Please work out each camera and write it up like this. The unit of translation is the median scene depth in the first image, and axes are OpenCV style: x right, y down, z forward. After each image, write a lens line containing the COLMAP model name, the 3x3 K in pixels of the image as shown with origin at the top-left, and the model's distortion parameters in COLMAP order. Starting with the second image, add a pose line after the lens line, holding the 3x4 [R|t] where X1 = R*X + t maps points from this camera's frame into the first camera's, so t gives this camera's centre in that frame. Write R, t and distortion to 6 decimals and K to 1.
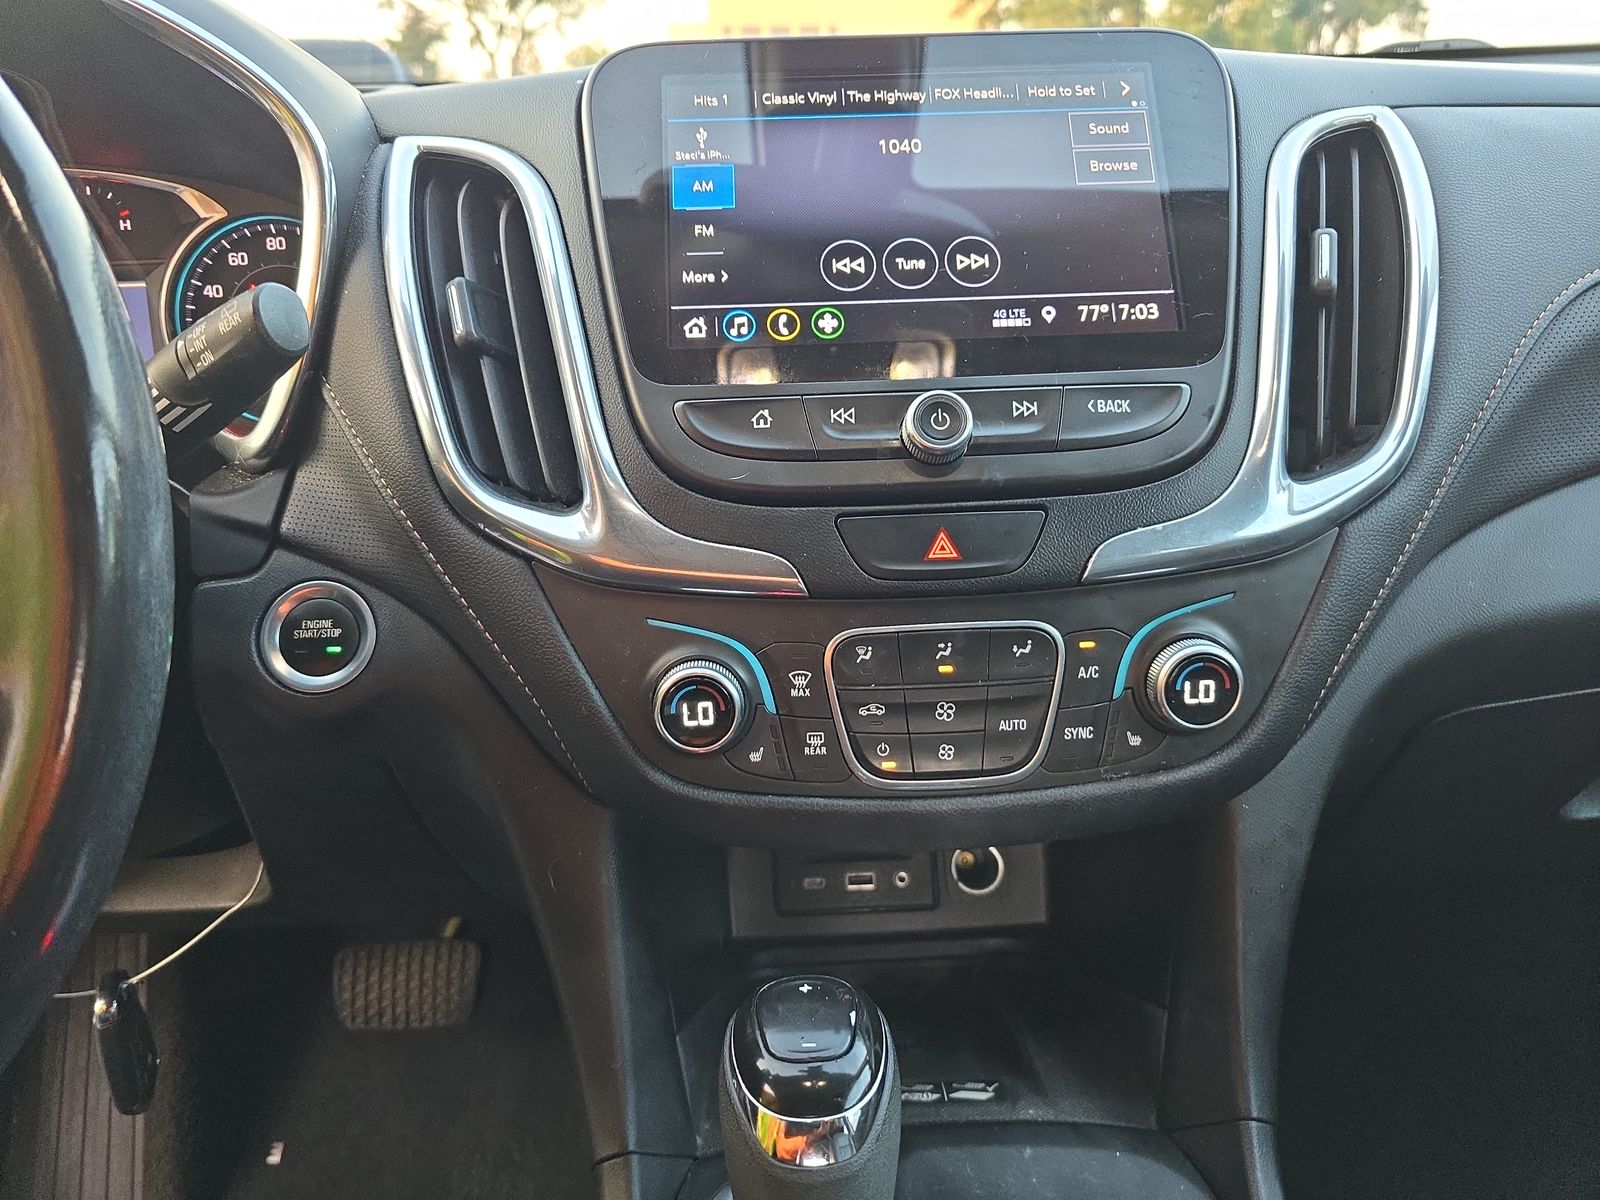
lens RADIAL K [[1100.4, 0, 791.9], [0, 1100.4, 614.7], [0, 0, 1]] dist [0.048350, -0.045272]
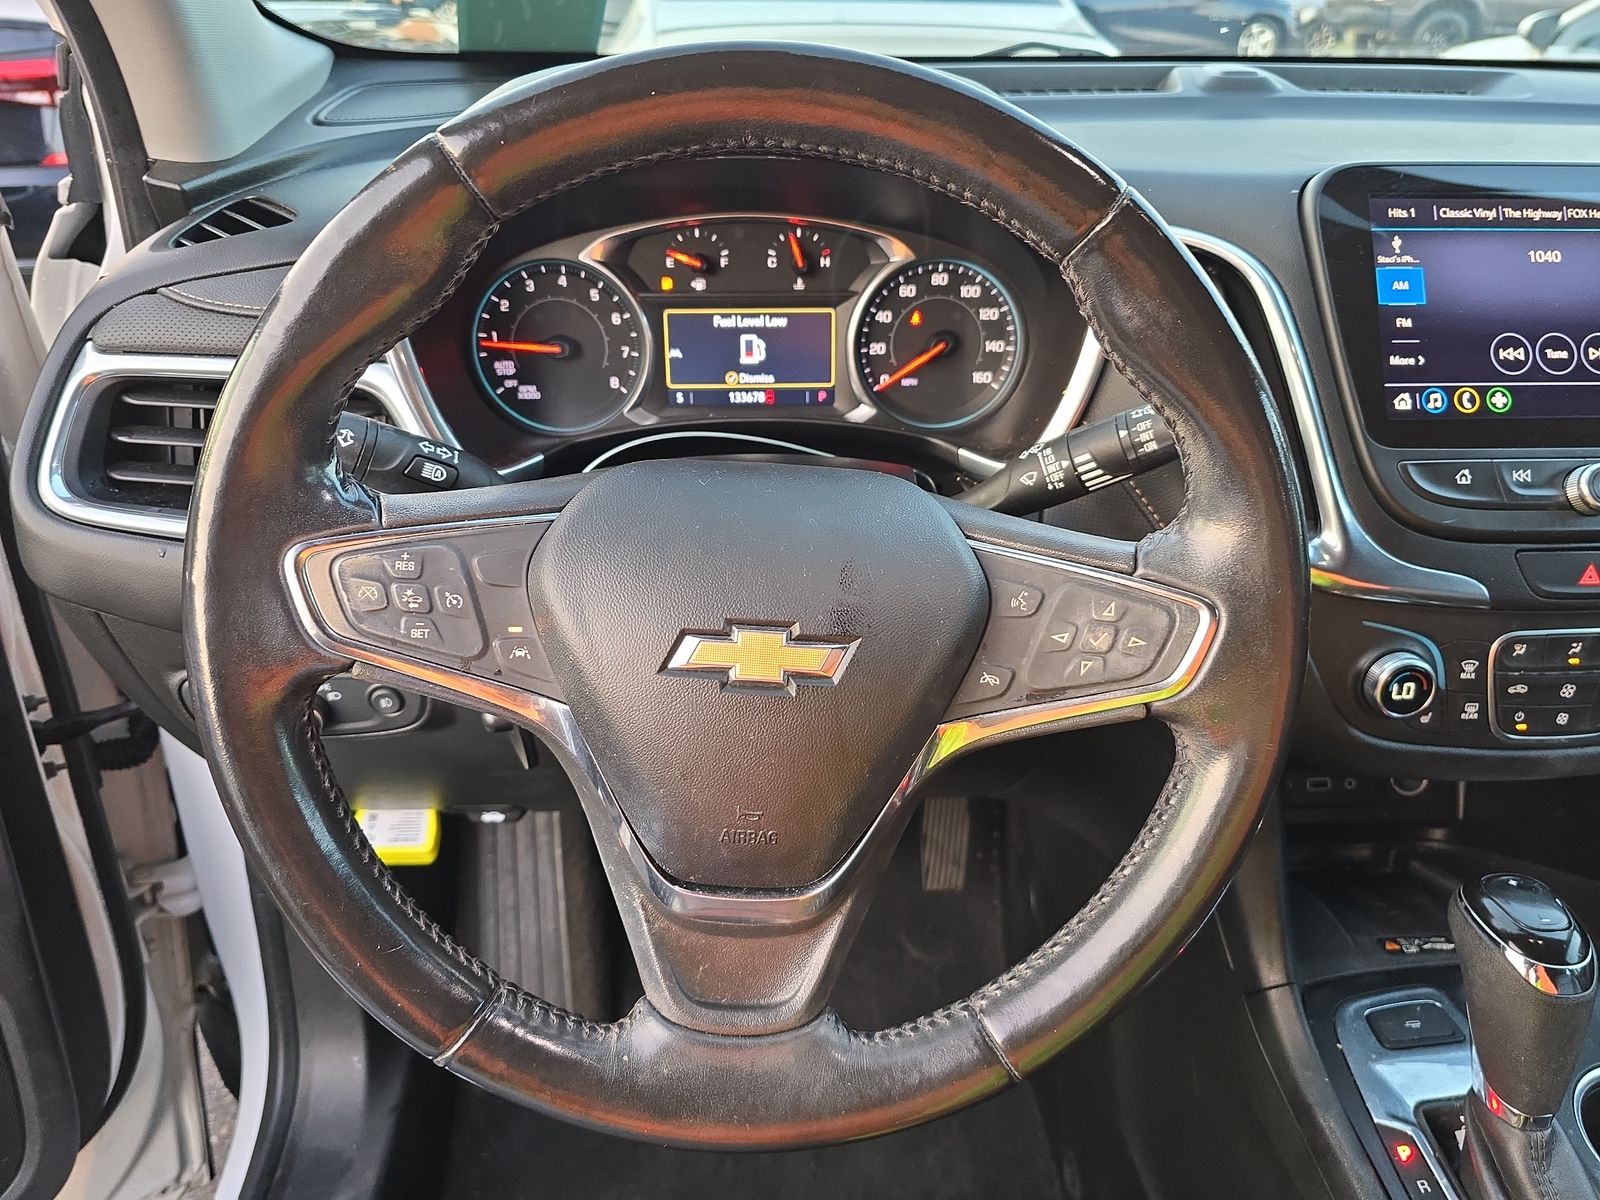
lens RADIAL K [[1080.3, 0, 800.0], [0, 1080.3, 600.0], [0, 0, 1]] dist [0.053759, -0.038105]
pose [[0.997893, 0.020745, 0.061481, -0.887068], [-0.028460, 0.991442, 0.127406, -0.169484], [-0.058312, -0.128887, 0.989943, -0.295005]]
